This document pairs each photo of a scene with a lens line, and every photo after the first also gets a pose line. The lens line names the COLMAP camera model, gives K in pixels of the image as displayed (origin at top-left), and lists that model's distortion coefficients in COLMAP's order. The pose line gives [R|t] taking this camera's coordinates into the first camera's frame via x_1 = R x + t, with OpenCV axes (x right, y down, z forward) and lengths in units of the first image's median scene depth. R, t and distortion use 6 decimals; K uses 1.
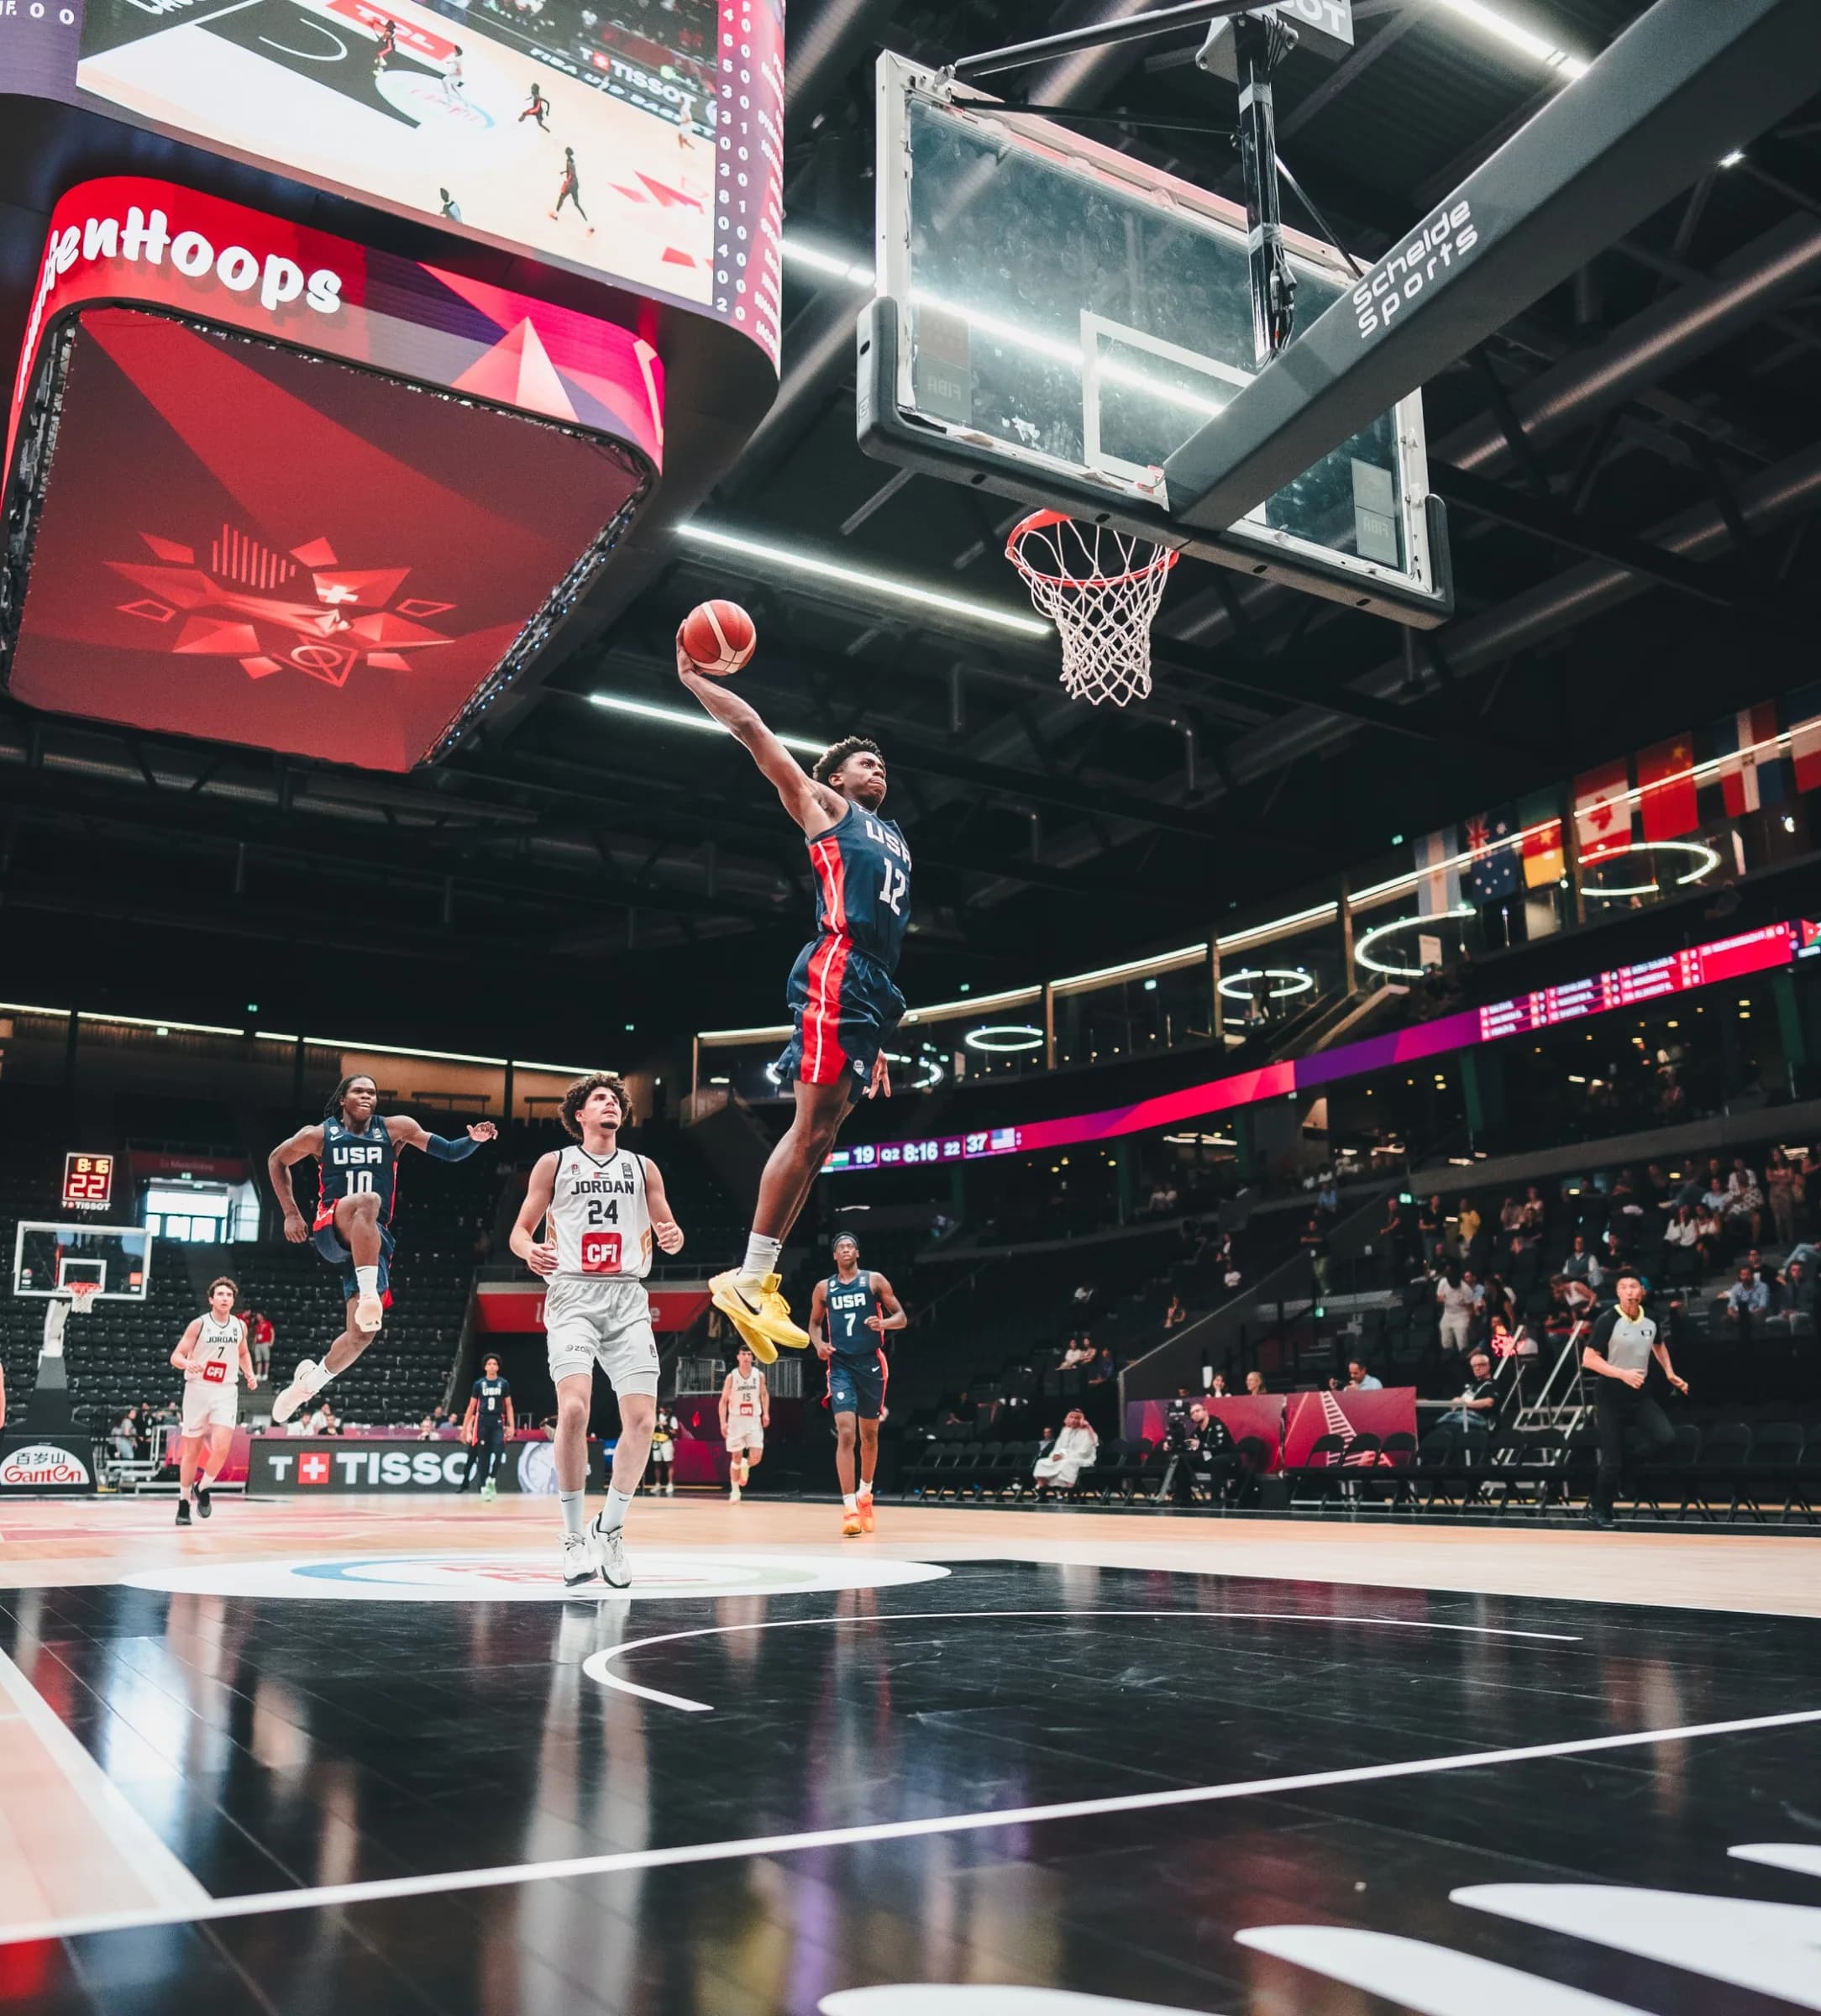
lens RADIAL K [[1807.4, 0, 901.2], [0, 1807.4, 1083.5], [0, 0, 1]] dist [-0.039166, 0.057891]
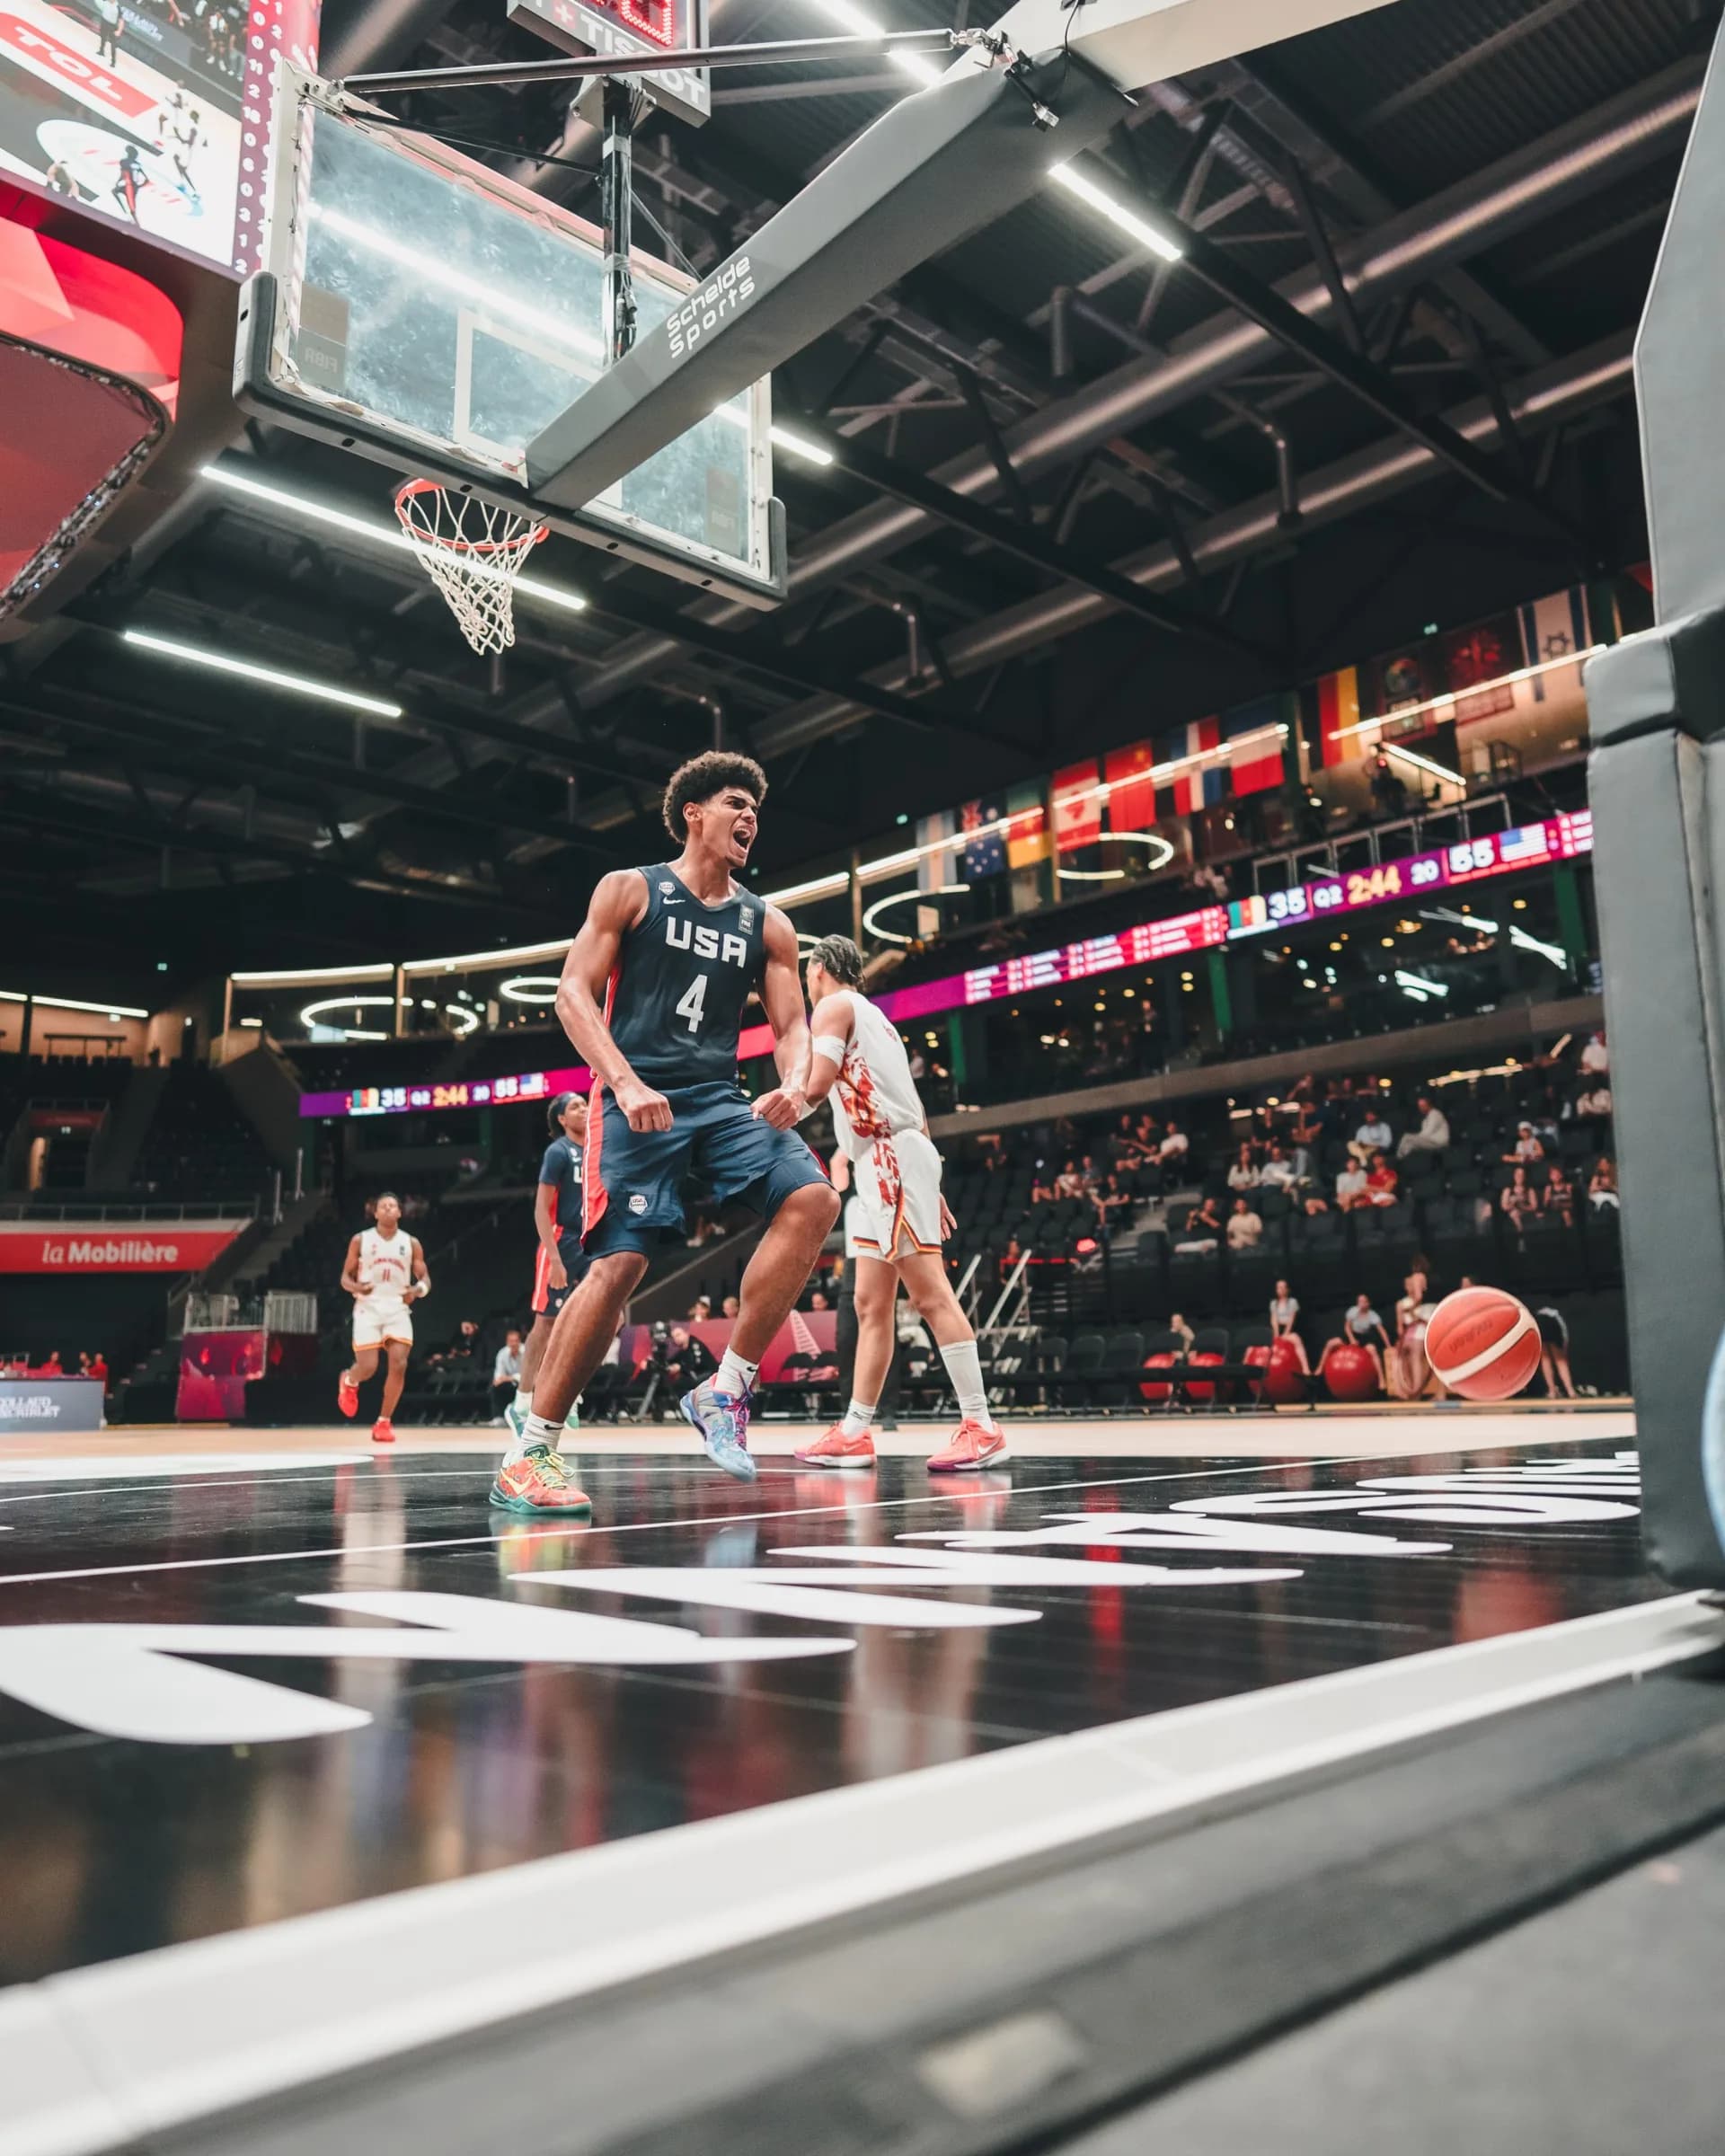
lens RADIAL K [[1705.0, 0, 848.6], [0, 1705.0, 978.9], [0, 0, 1]] dist [-0.025607, 0.008115]
pose [[0.972075, 0.032765, 0.232373, 0.019151], [-0.024917, 0.999018, -0.036626, 0.005307], [-0.233345, 0.029813, 0.971937, -0.016968]]
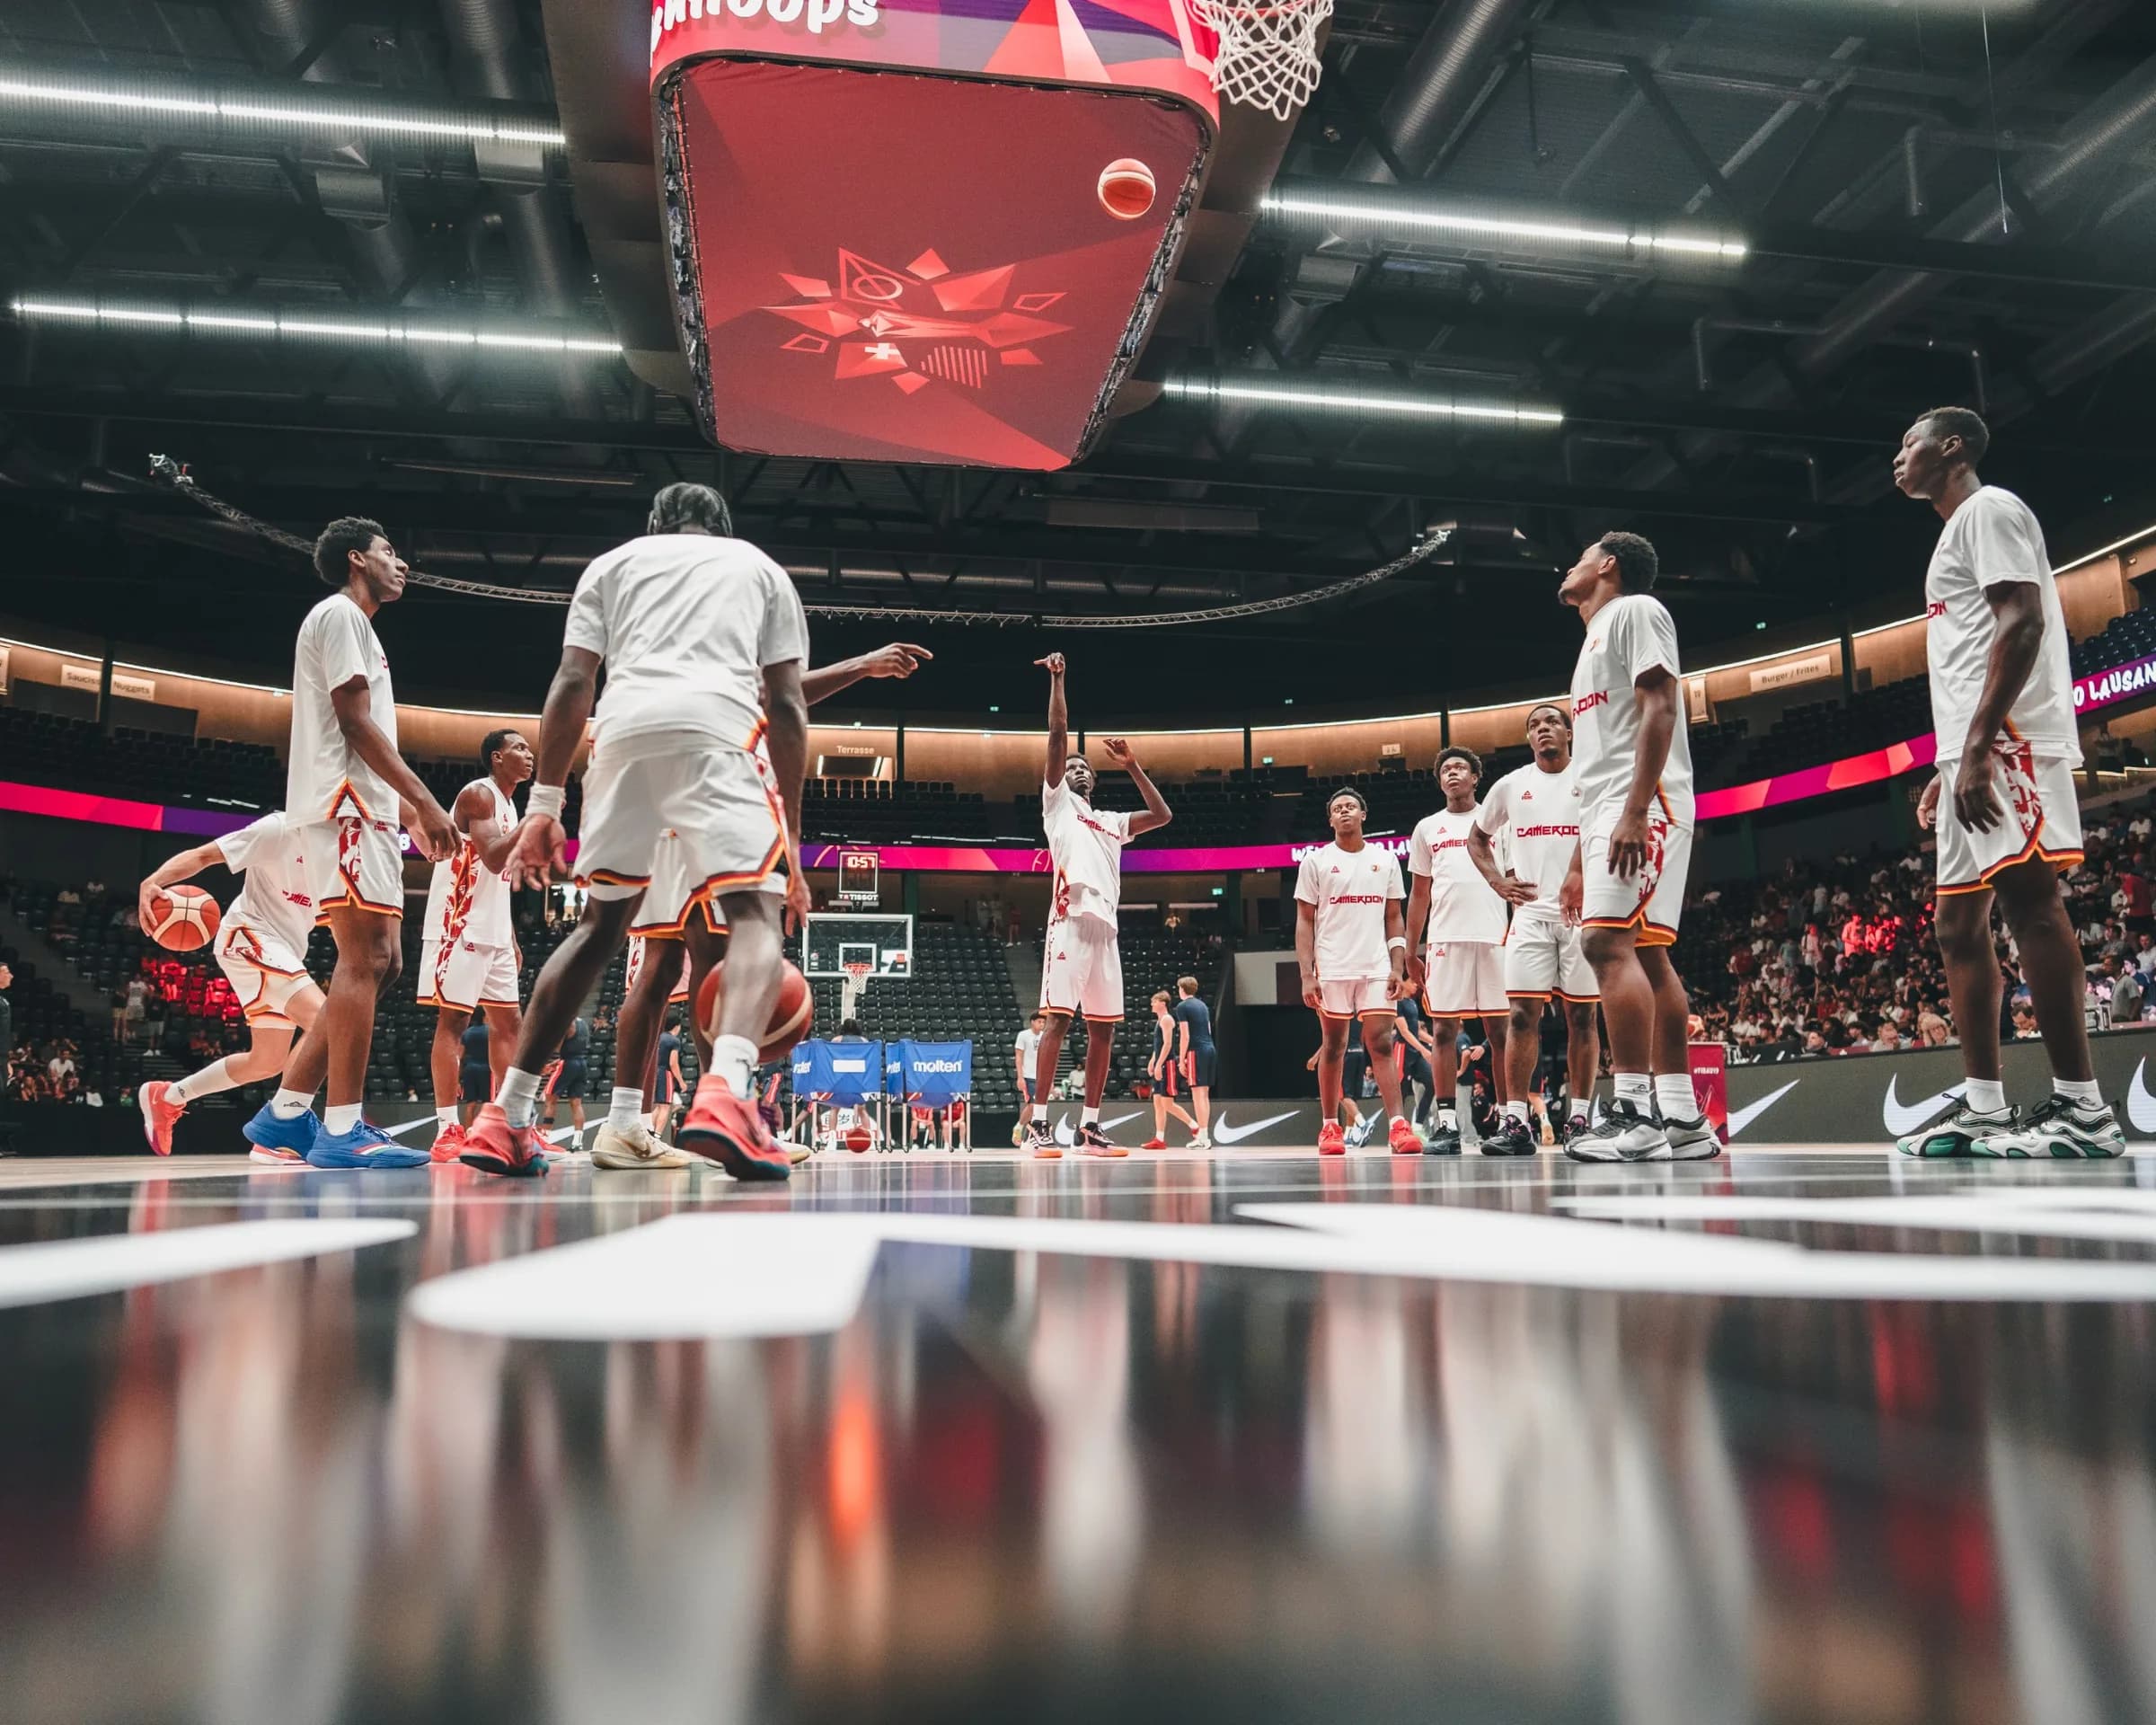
lens RADIAL K [[1693.8, 0, 1078.0], [0, 1693.8, 862.5], [0, 0, 1]] dist [-0.043935, 0.051053]
pose [[-0.938833, 0.061608, 0.338818, -0.559070], [-0.064382, 0.935120, -0.348433, 0.287089], [-0.338302, -0.348934, -0.873955, 1.287441]]
